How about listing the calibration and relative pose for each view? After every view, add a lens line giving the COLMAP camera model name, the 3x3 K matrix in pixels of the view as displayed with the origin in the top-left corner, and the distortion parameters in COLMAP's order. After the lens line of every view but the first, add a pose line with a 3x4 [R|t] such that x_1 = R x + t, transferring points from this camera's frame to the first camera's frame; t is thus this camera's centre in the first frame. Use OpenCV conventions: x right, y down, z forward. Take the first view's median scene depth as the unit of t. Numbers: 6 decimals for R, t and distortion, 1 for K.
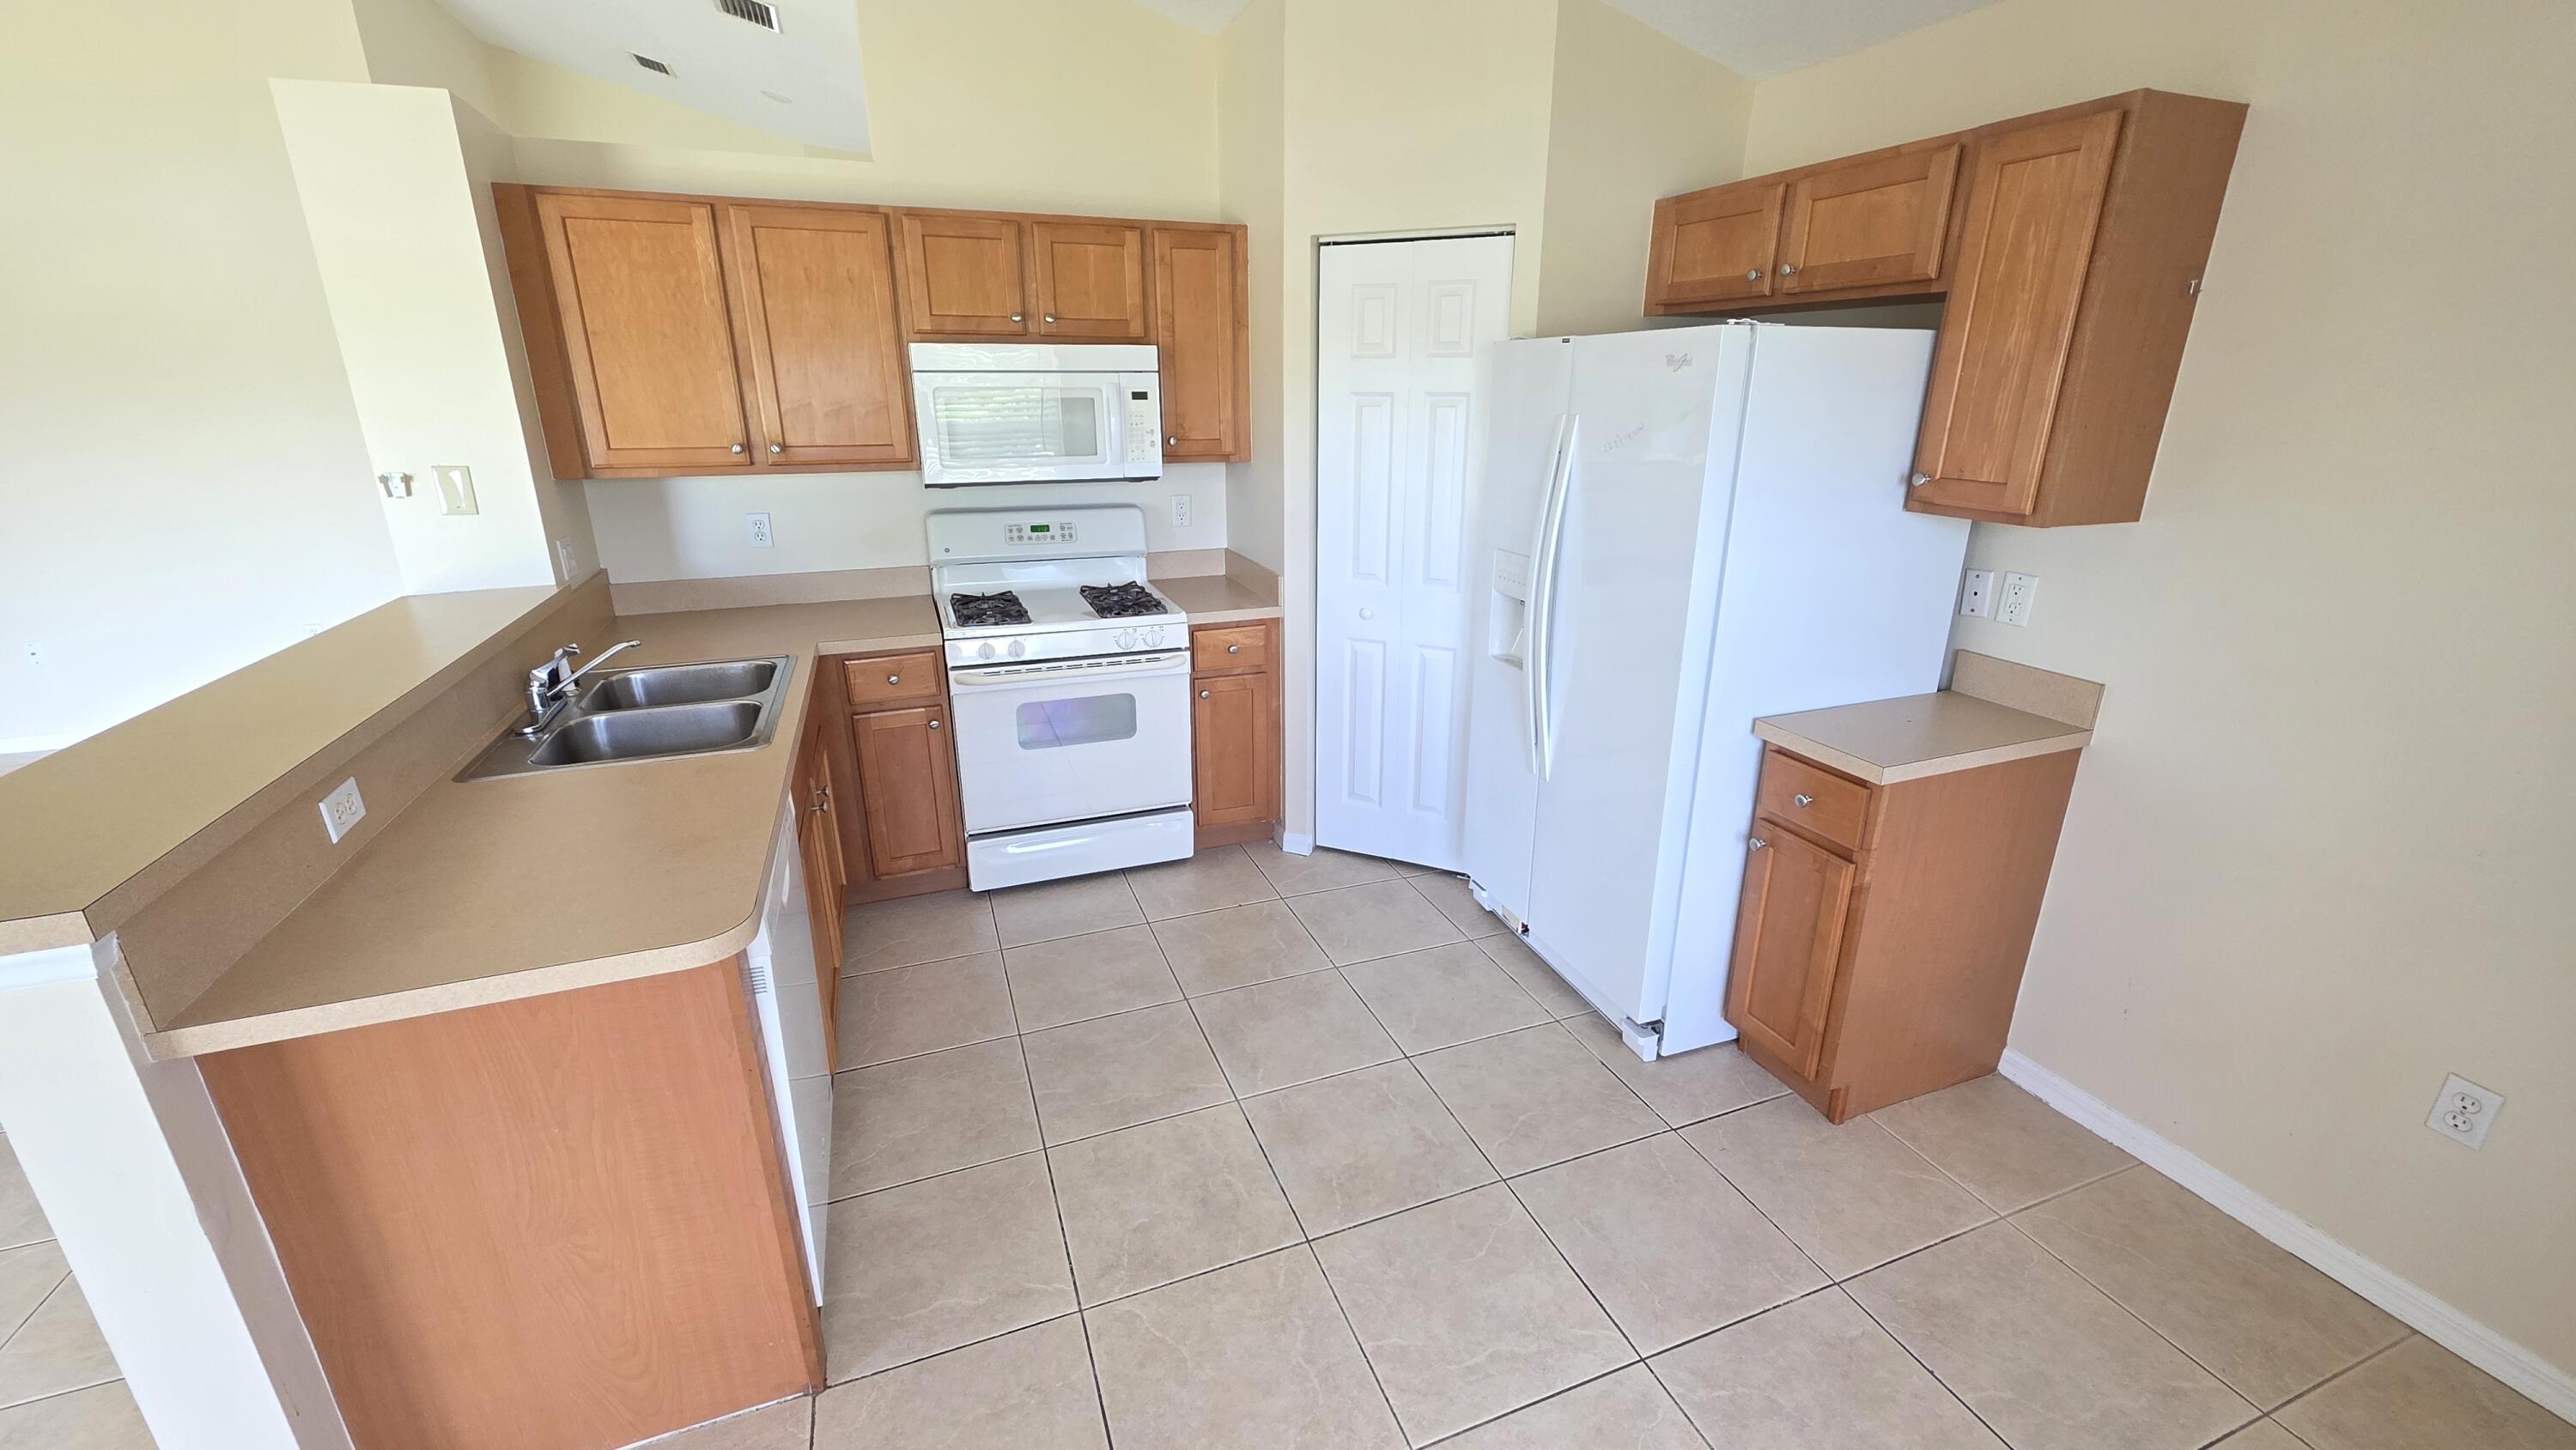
lens RADIAL K [[1009.3, 0, 1291.8], [0, 1009.3, 716.7], [0, 0, 1]] dist [-0.006103, 0.000439]
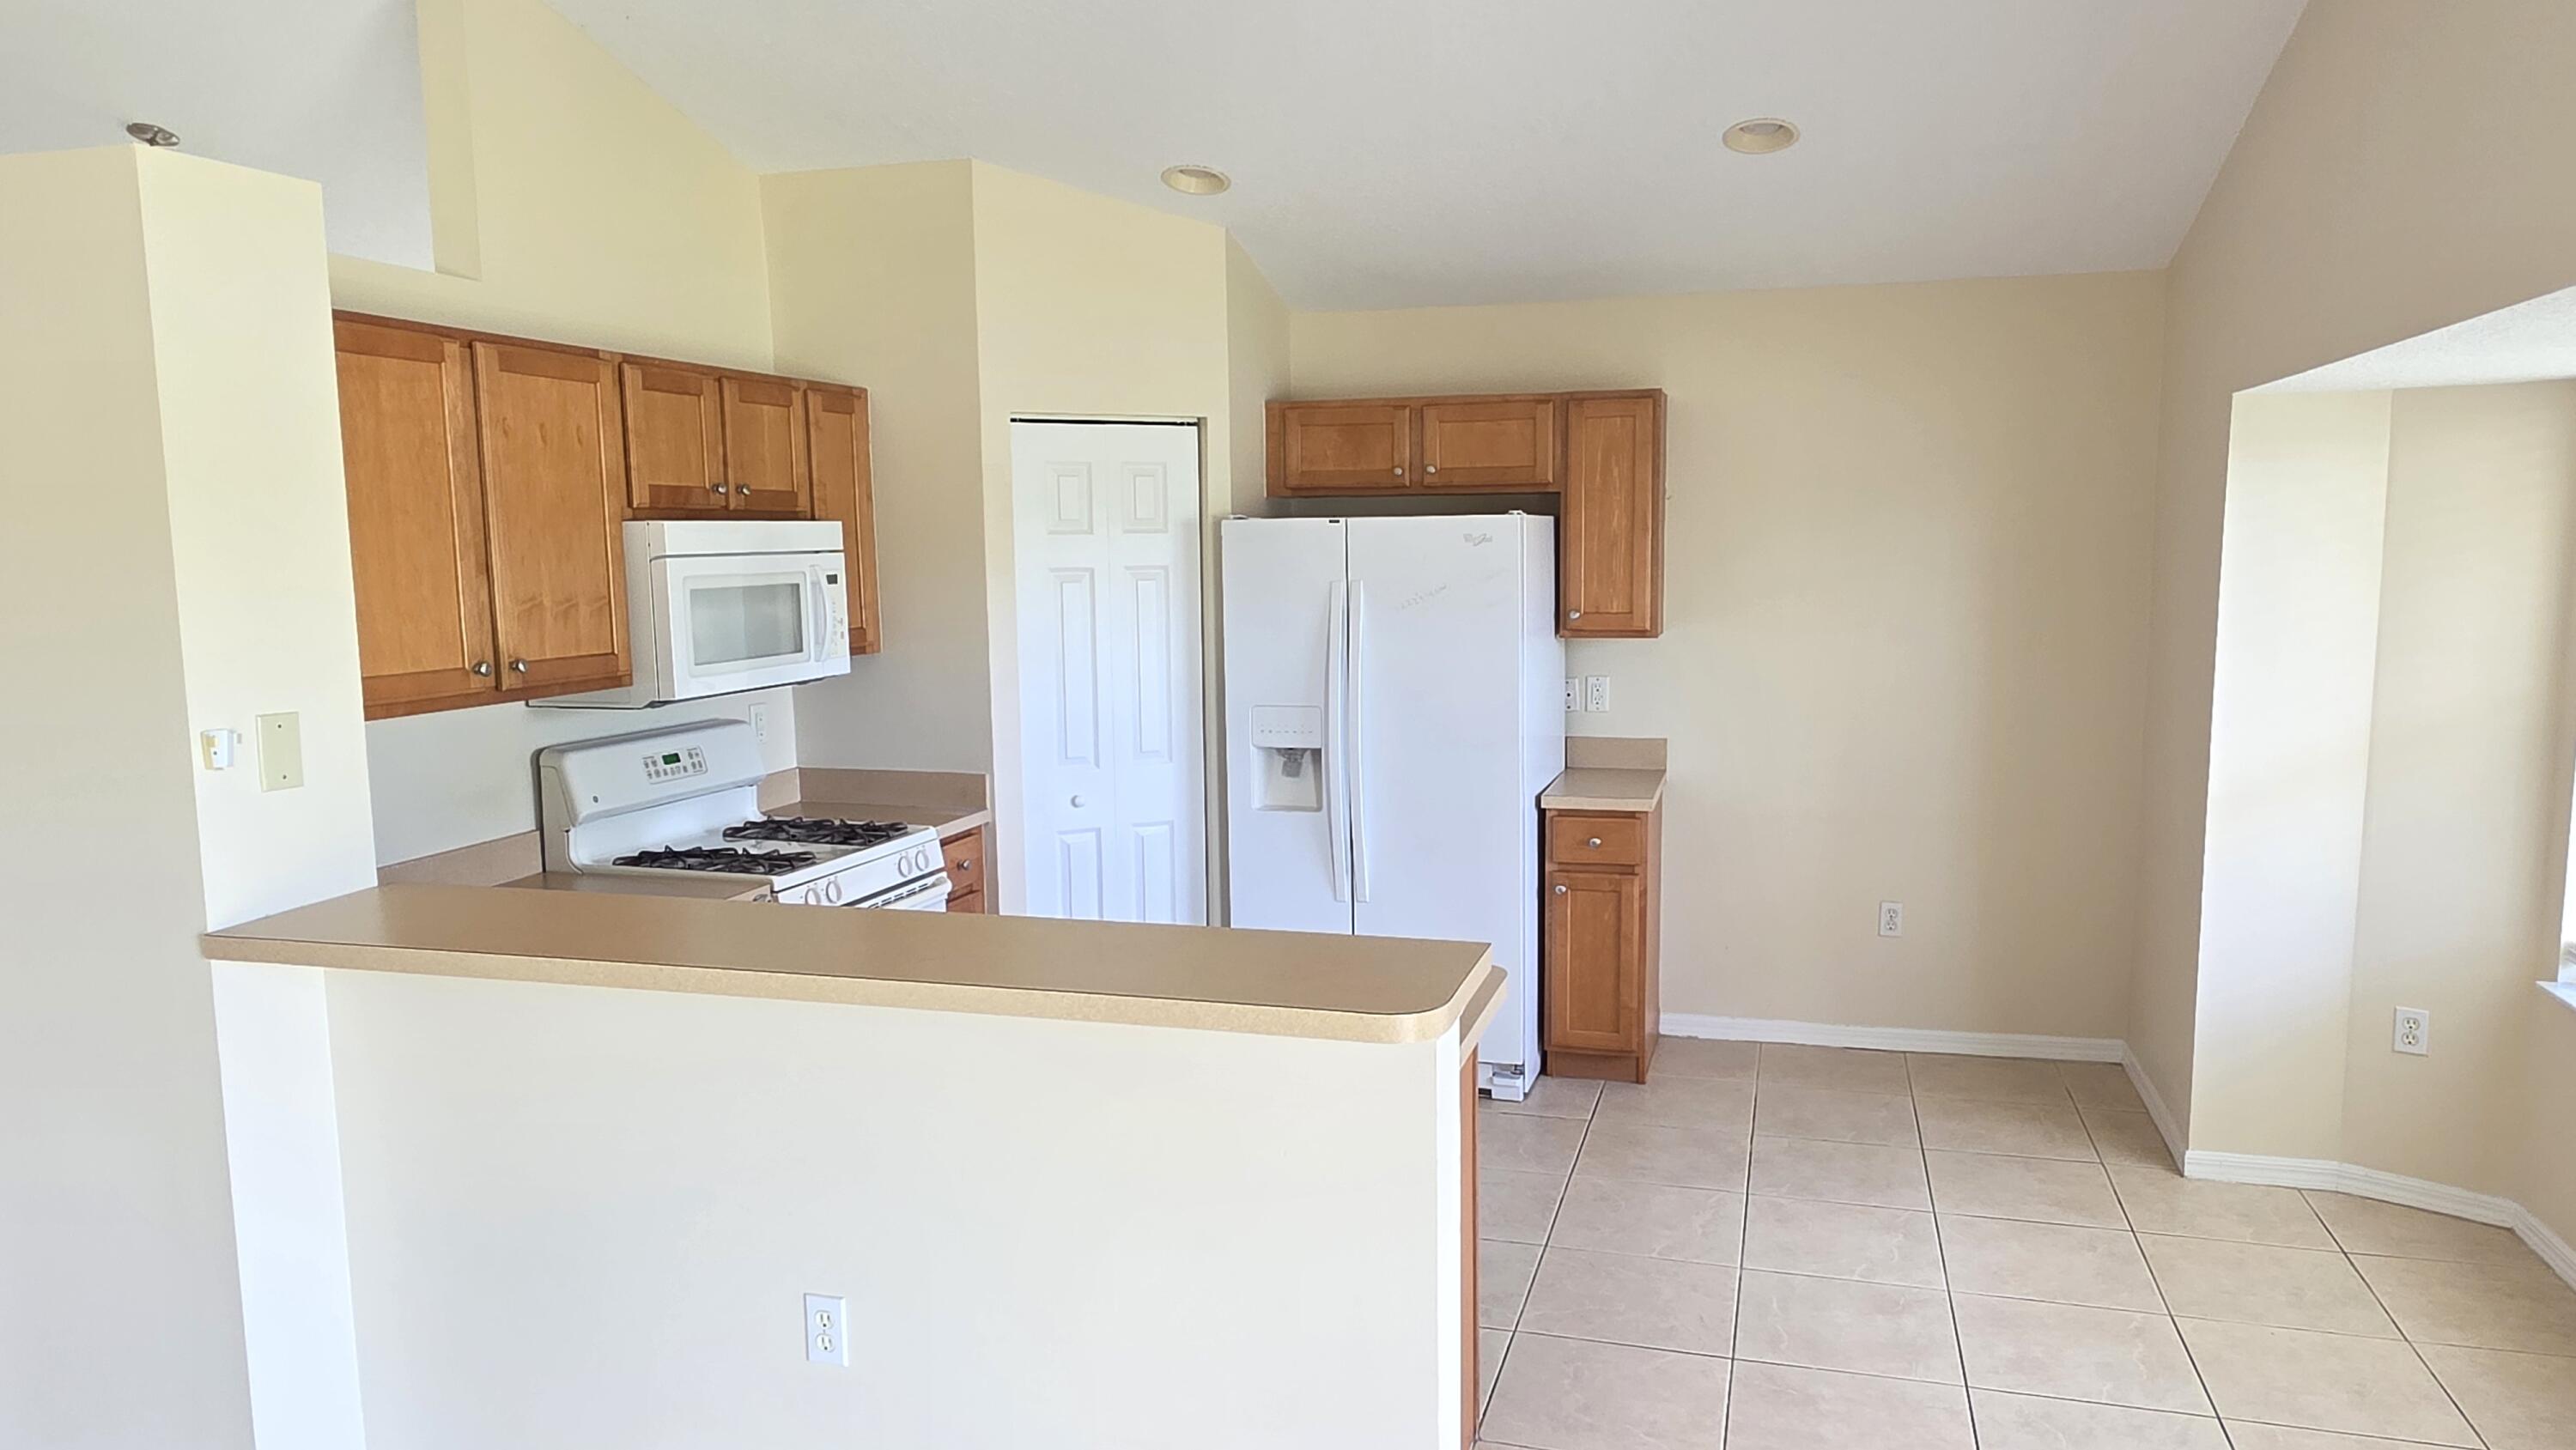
lens RADIAL K [[1672.1, 0, 1291.2], [0, 1672.1, 735.5], [0, 0, 1]] dist [-0.000610, 0.000702]
pose [[0.613568, -0.103240, 0.782864, -1.149595], [0.261164, 0.962154, -0.077802, 0.009877], [-0.745203, 0.252193, 0.617309, -0.103484]]
